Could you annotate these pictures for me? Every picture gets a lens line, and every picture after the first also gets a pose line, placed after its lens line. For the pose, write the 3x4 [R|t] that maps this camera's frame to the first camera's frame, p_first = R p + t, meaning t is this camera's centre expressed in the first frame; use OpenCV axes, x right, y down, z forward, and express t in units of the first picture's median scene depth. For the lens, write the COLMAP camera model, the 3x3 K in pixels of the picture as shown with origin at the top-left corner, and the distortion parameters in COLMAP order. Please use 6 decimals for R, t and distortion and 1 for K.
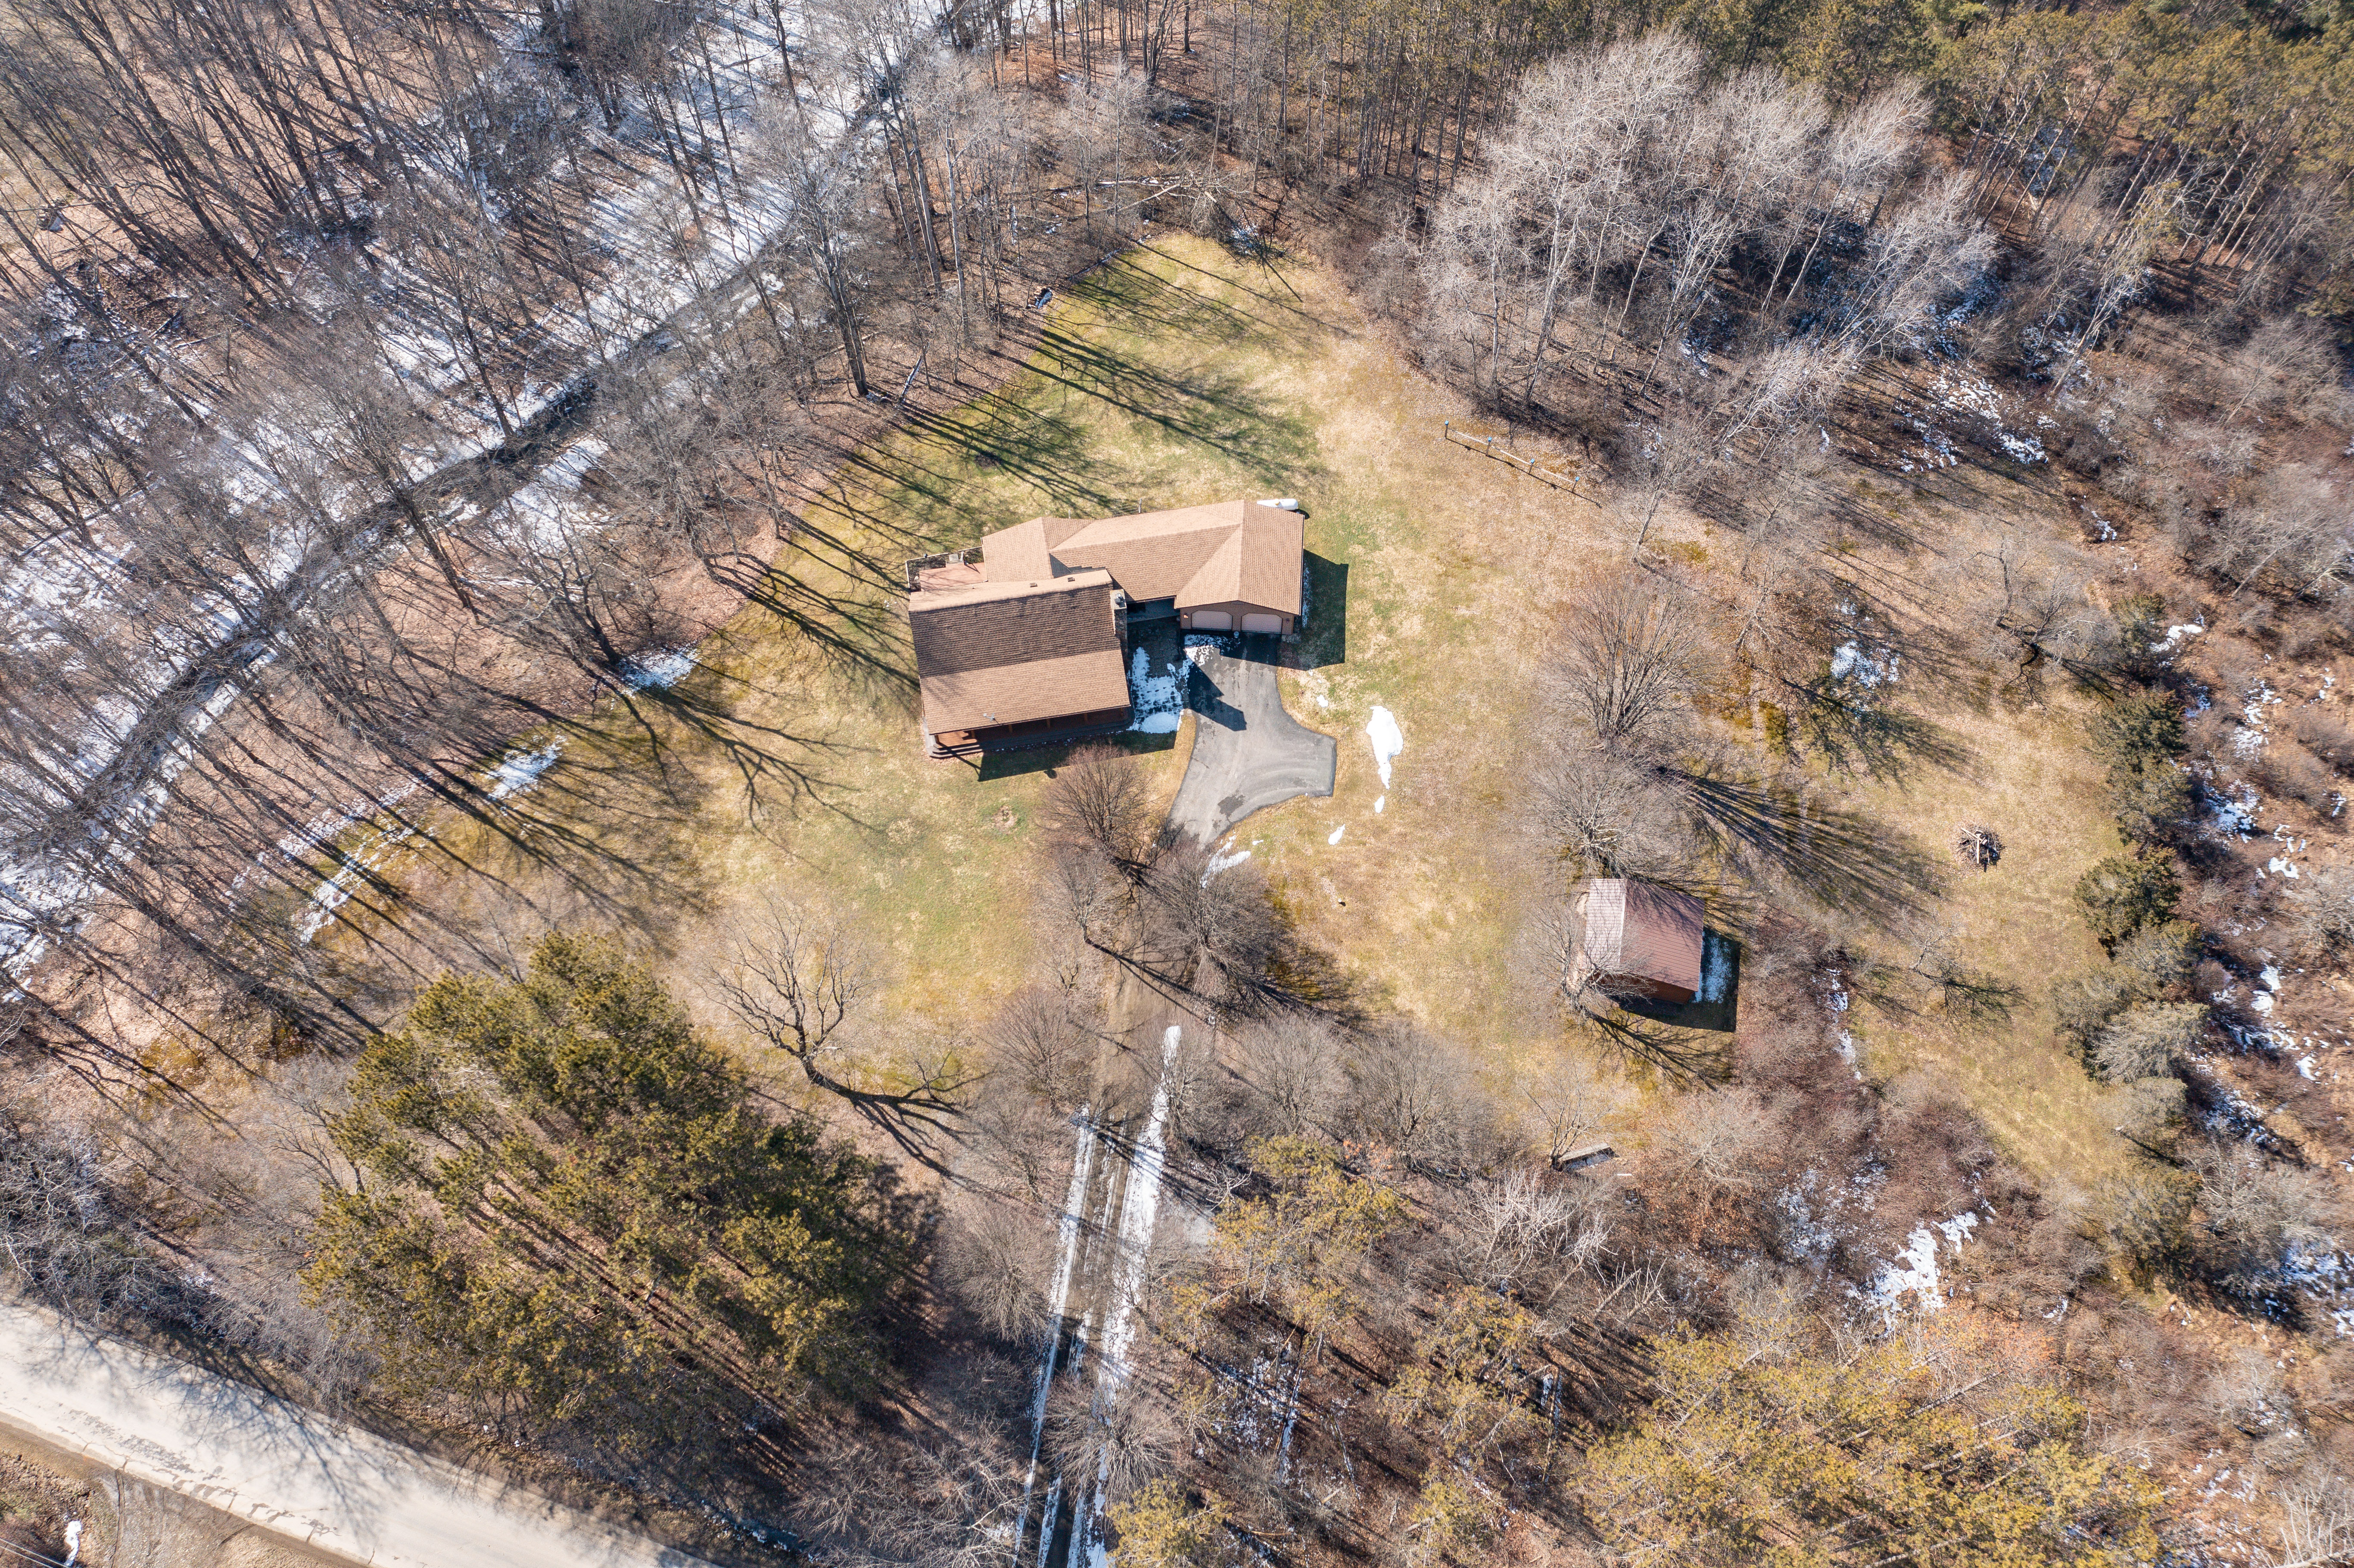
lens RADIAL K [[1834.4, 0, 1177.0], [0, 1834.4, 784.0], [0, 0, 1]] dist [-0.031205, 0.003969]
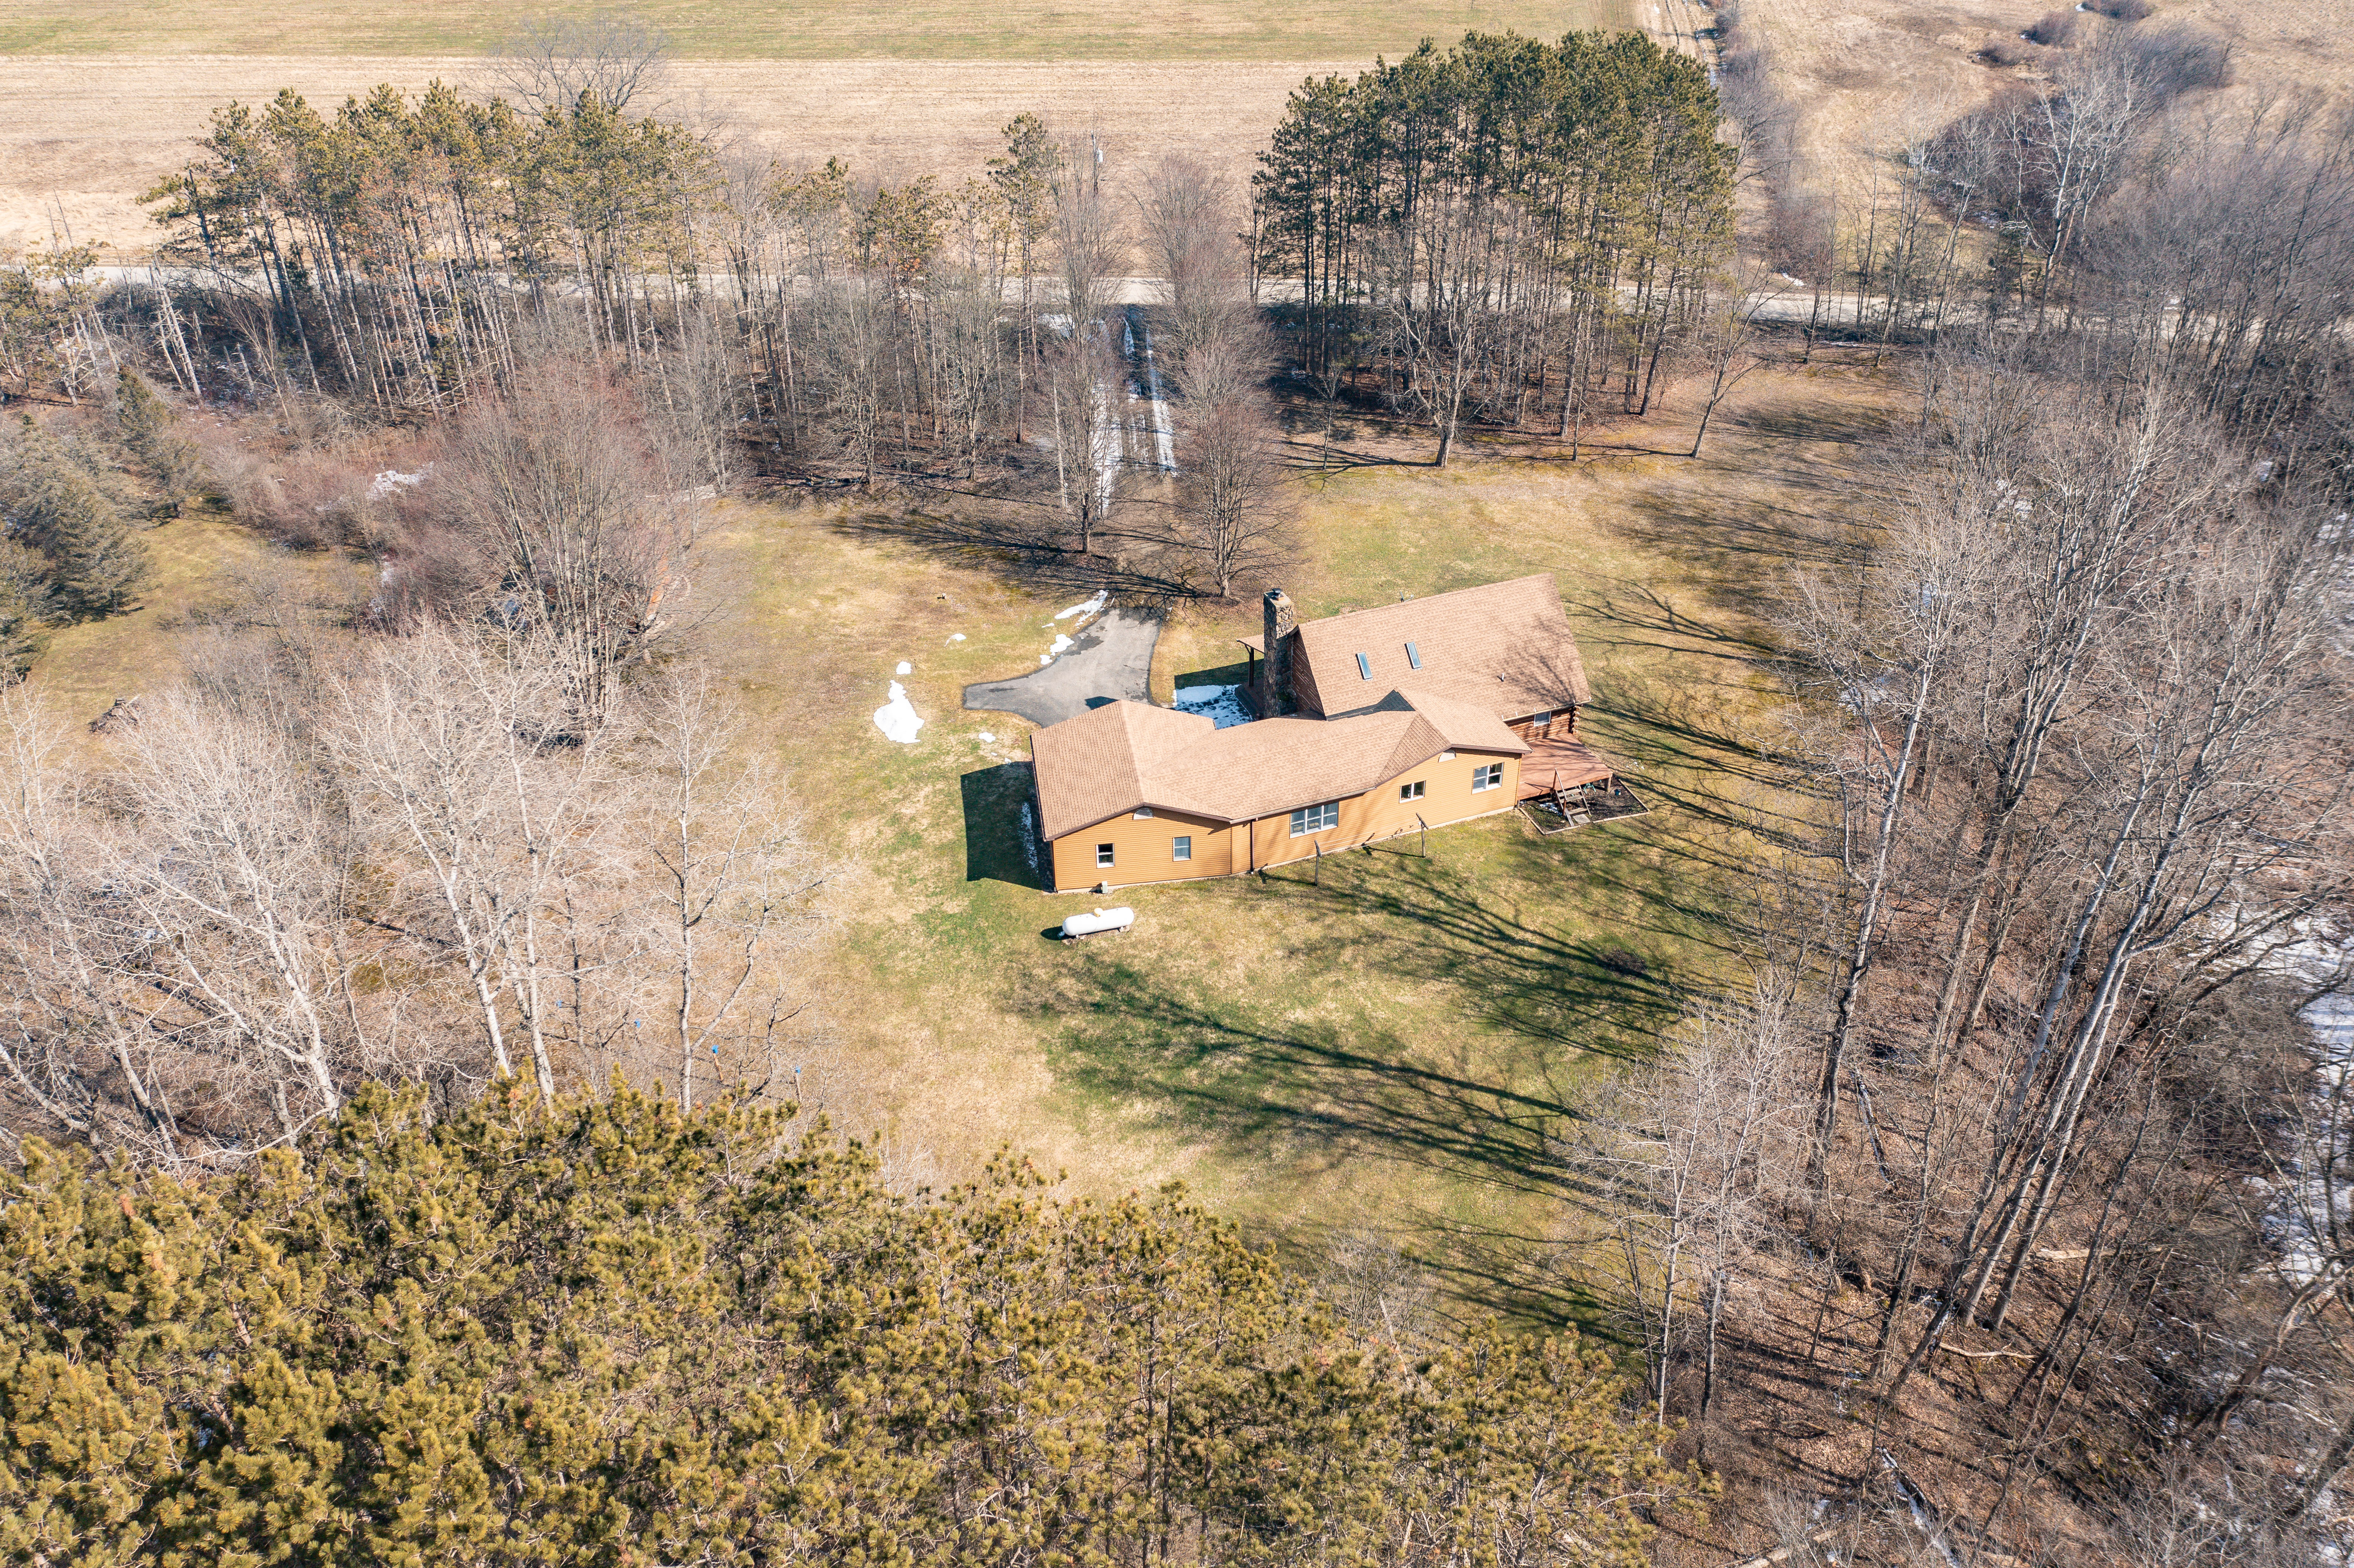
lens RADIAL K [[1834.4, 0, 1177.0], [0, 1834.4, 784.0], [0, 0, 1]] dist [-0.031205, 0.003969]
pose [[-0.978092, 0.127341, -0.164684, 0.123594], [-0.176589, -0.088595, 0.980289, -0.741880], [0.110240, 0.987894, 0.109141, 0.921043]]
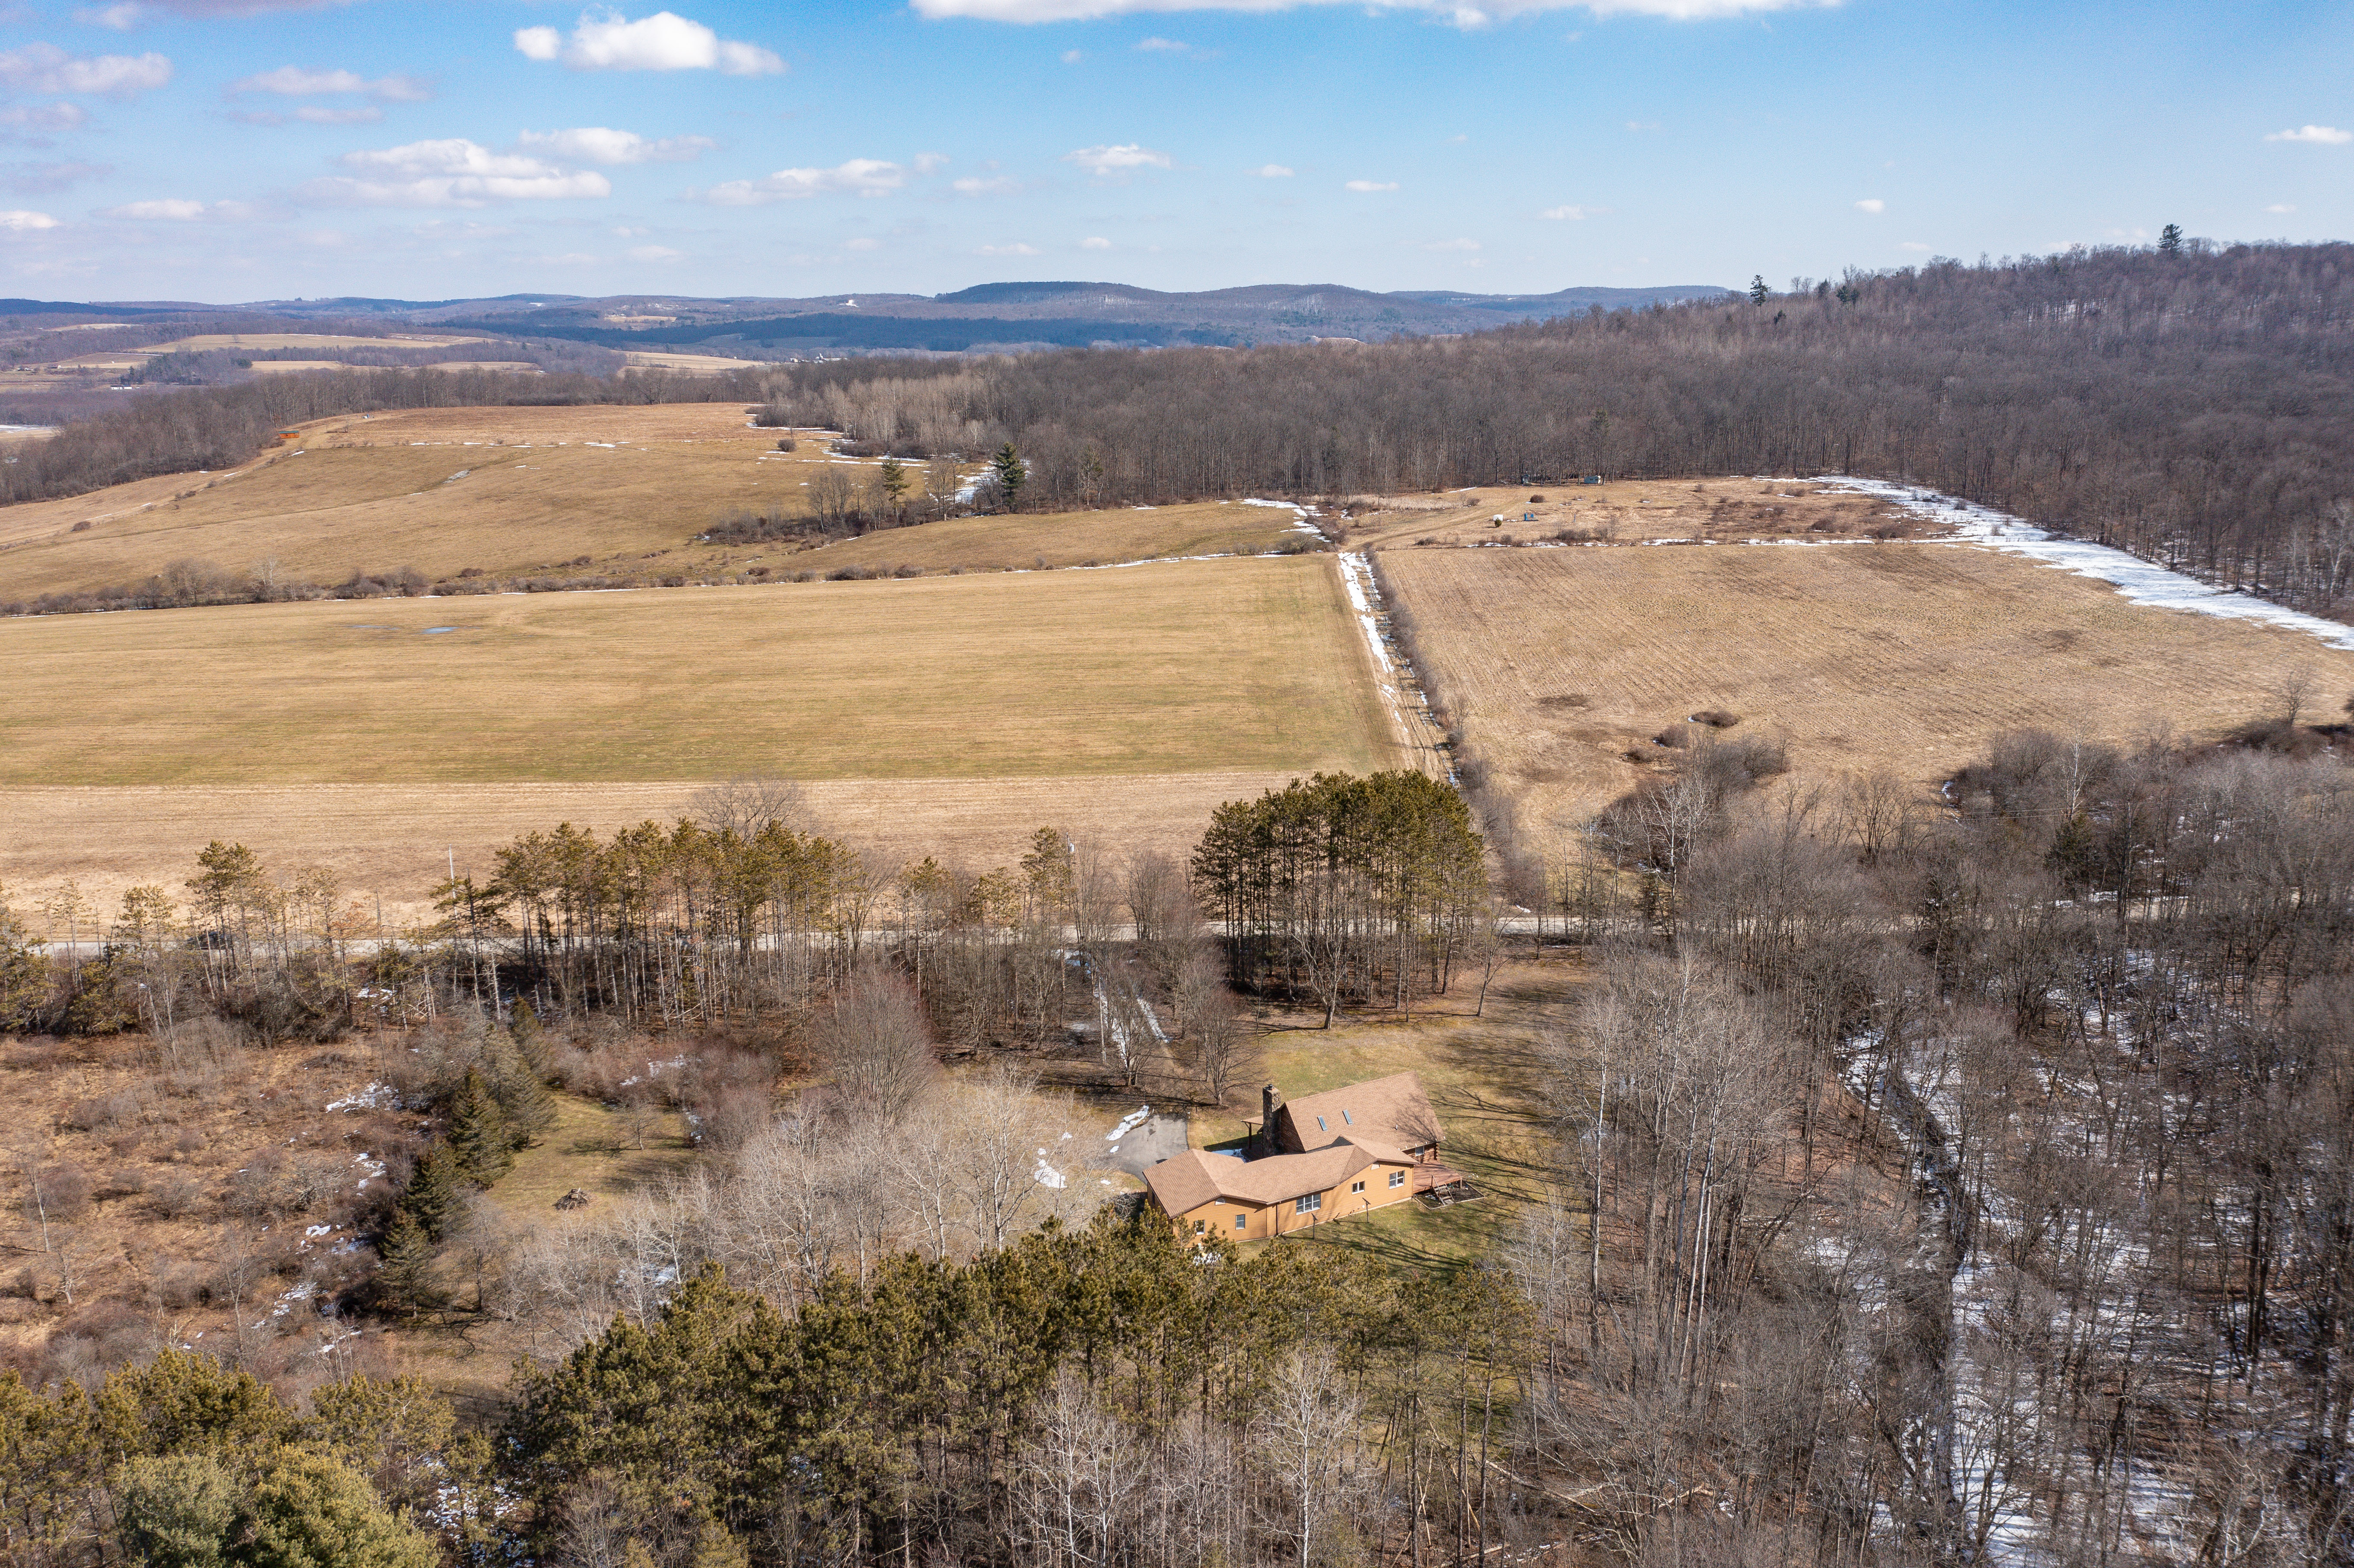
lens RADIAL K [[1834.4, 0, 1177.0], [0, 1834.4, 784.0], [0, 0, 1]] dist [-0.031205, 0.003969]
pose [[-0.941575, 0.089584, -0.324671, 0.399110], [-0.293035, 0.257317, 0.920825, -1.229293], [0.166034, 0.962166, -0.216033, 0.987315]]
